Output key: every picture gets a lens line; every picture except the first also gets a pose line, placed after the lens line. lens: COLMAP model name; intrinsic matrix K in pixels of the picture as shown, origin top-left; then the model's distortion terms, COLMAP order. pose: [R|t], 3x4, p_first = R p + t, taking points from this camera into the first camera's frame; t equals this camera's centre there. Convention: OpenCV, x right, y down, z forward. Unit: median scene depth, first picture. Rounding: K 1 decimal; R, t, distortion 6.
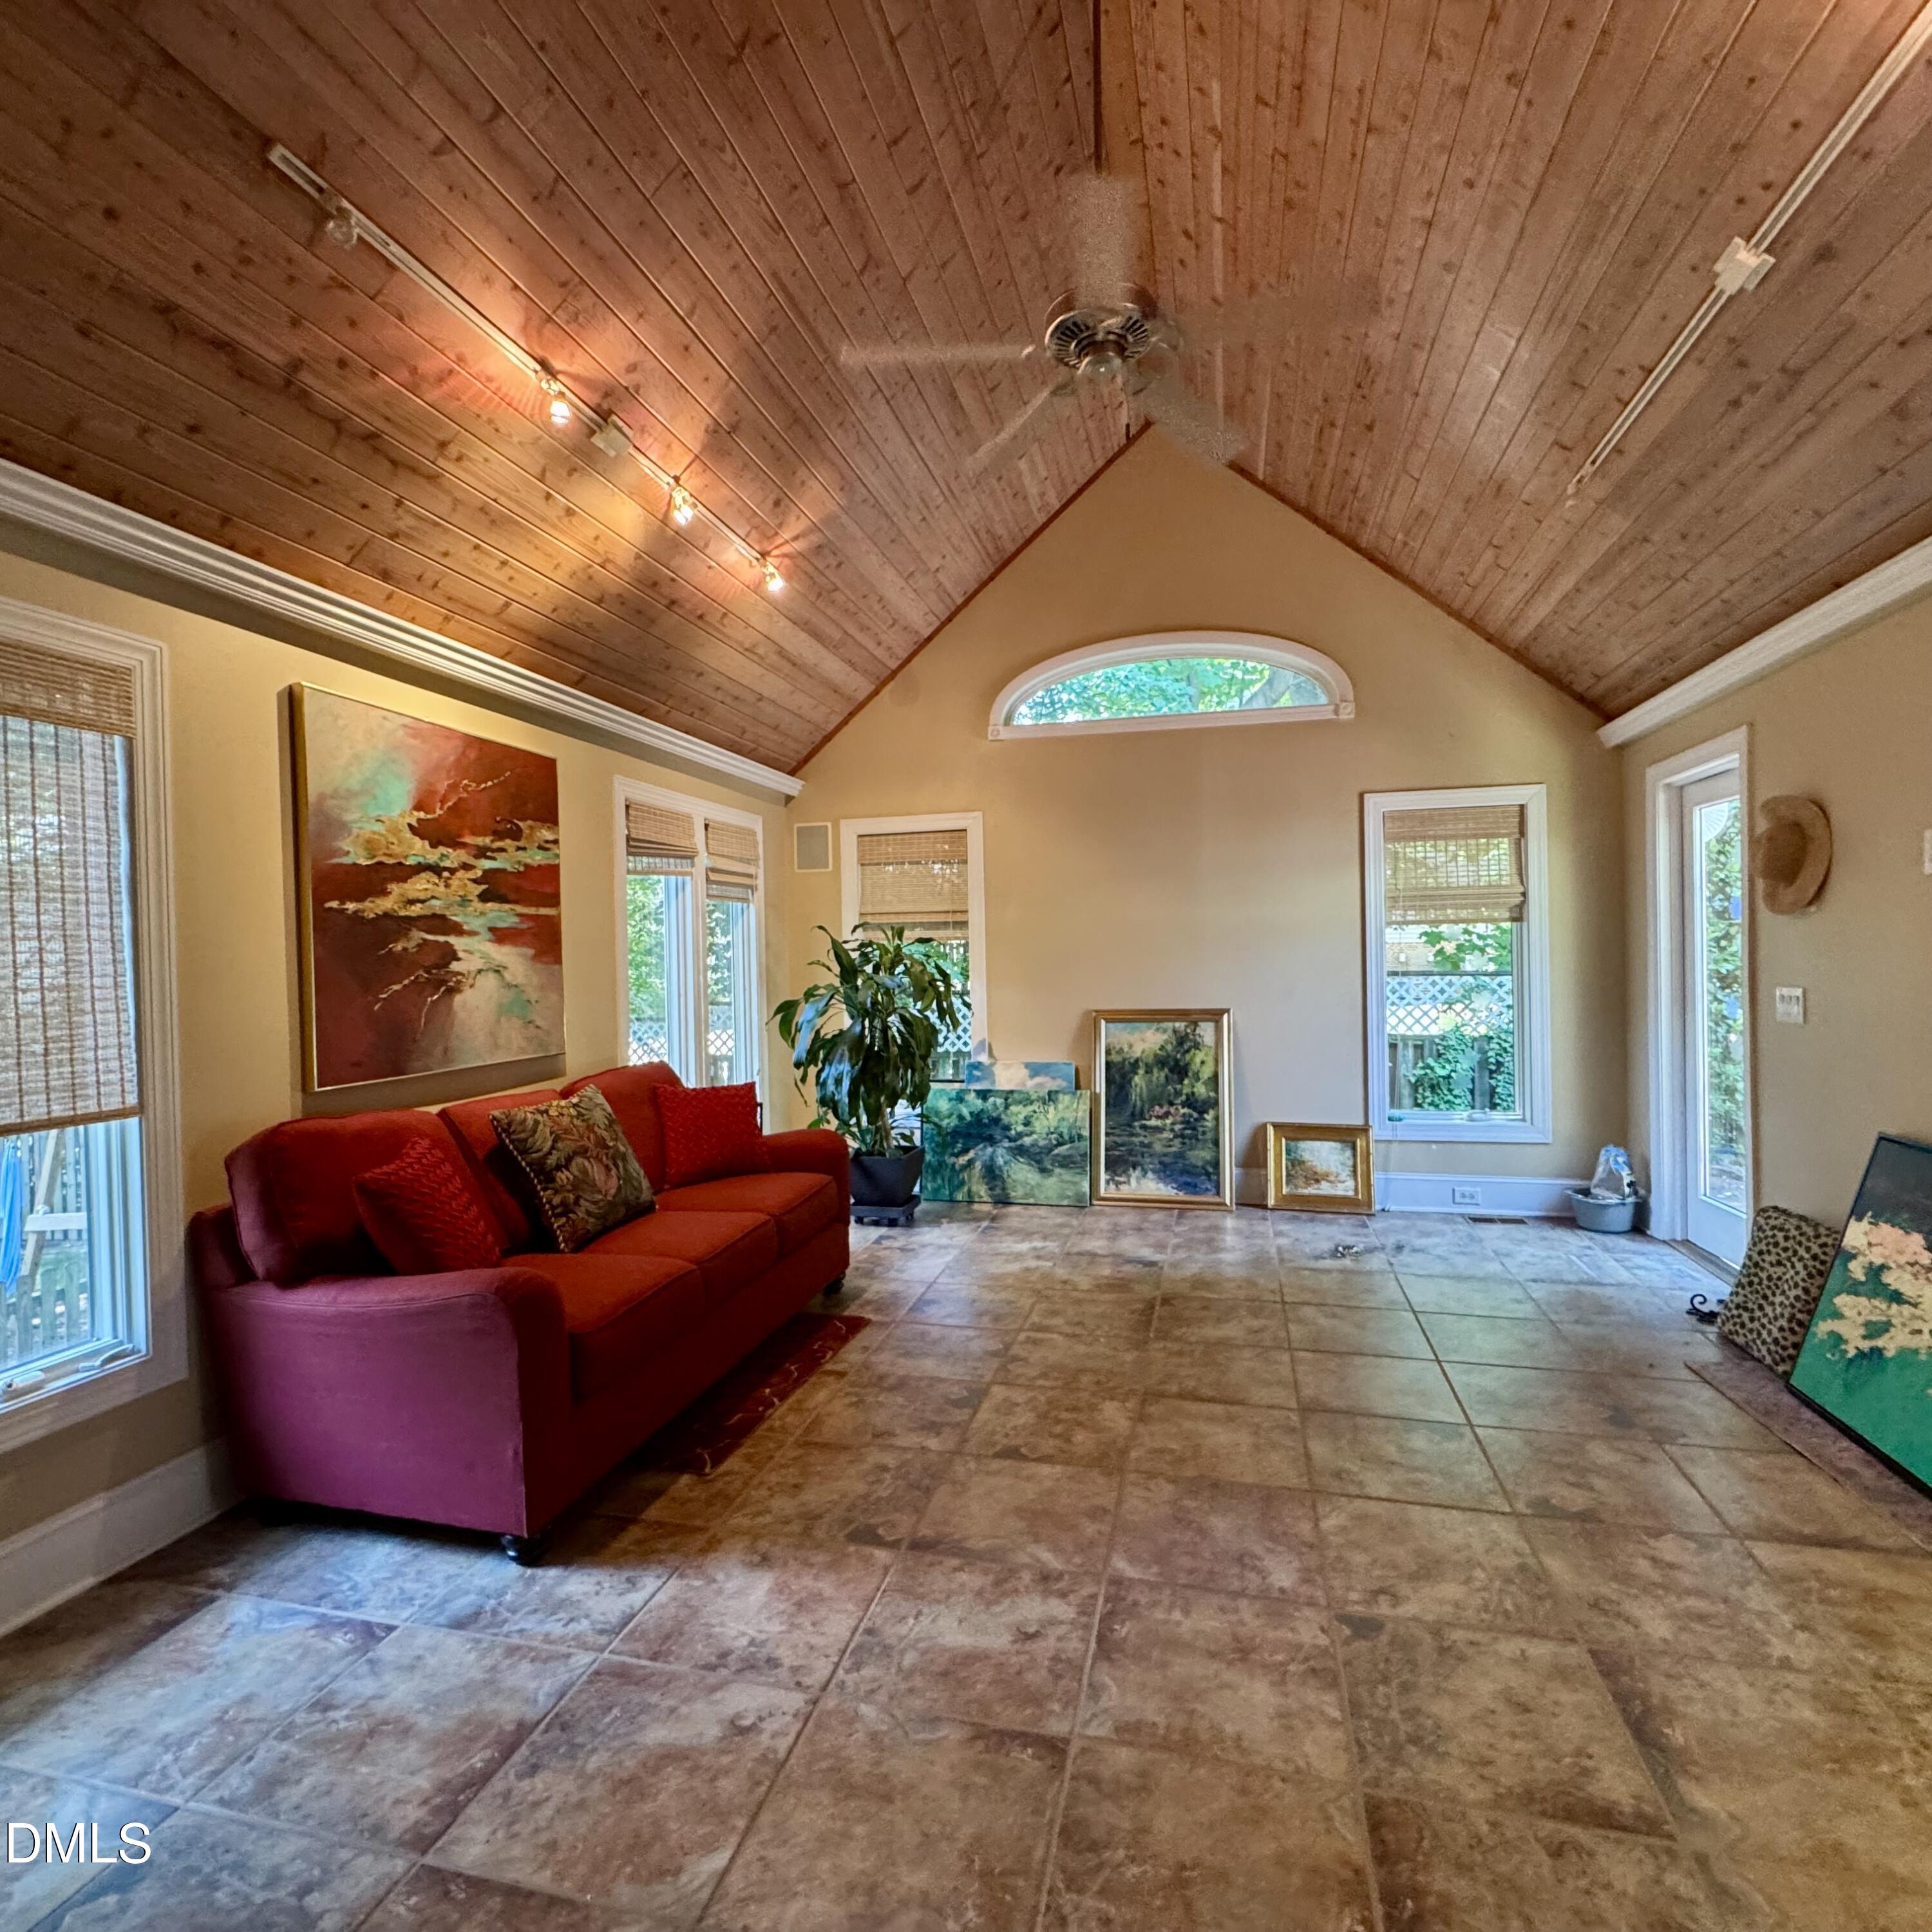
lens RADIAL K [[1030.2, 0, 970.6], [0, 1030.2, 964.1], [0, 0, 1]] dist [0.006891, 0.001745]
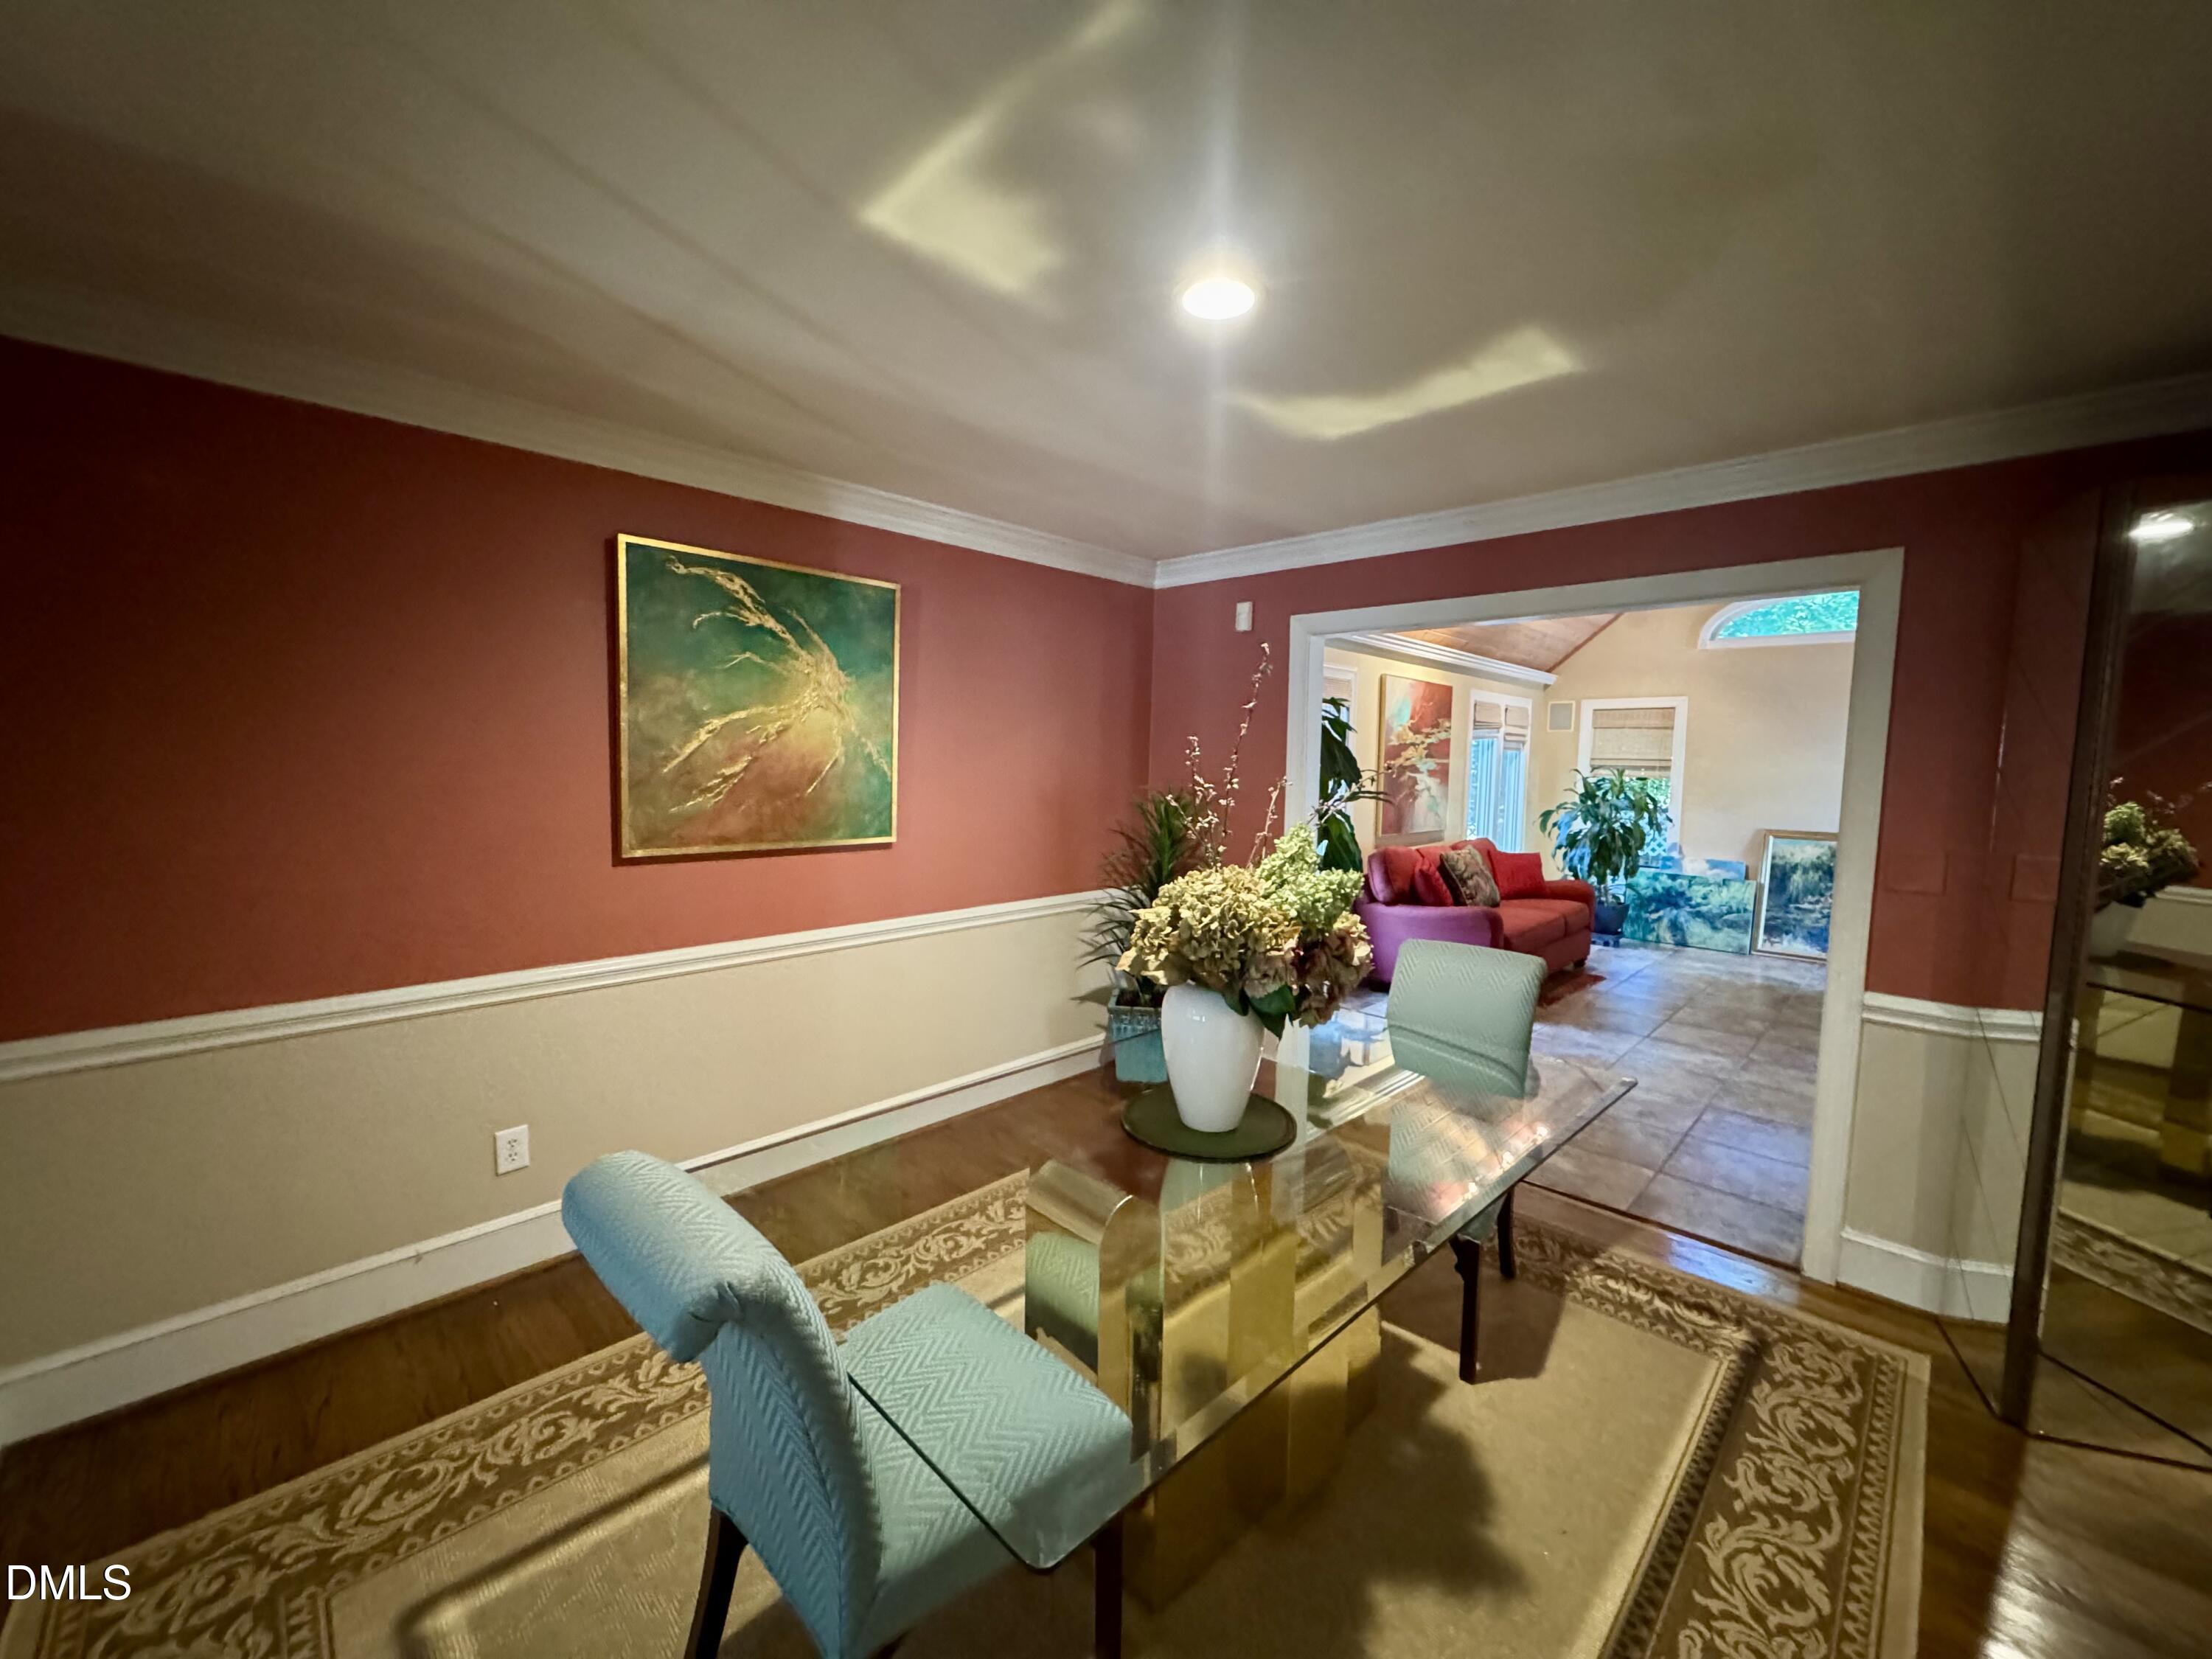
lens RADIAL K [[884.4, 0, 1106.6], [0, 884.4, 828.0], [0, 0, 1]] dist [-0.001124, -0.000082]
pose [[0.863975, 0.073888, -0.498084, -0.101234], [-0.039935, 0.996114, 0.078497, -0.029629], [0.501949, -0.047928, 0.863568, -0.891385]]
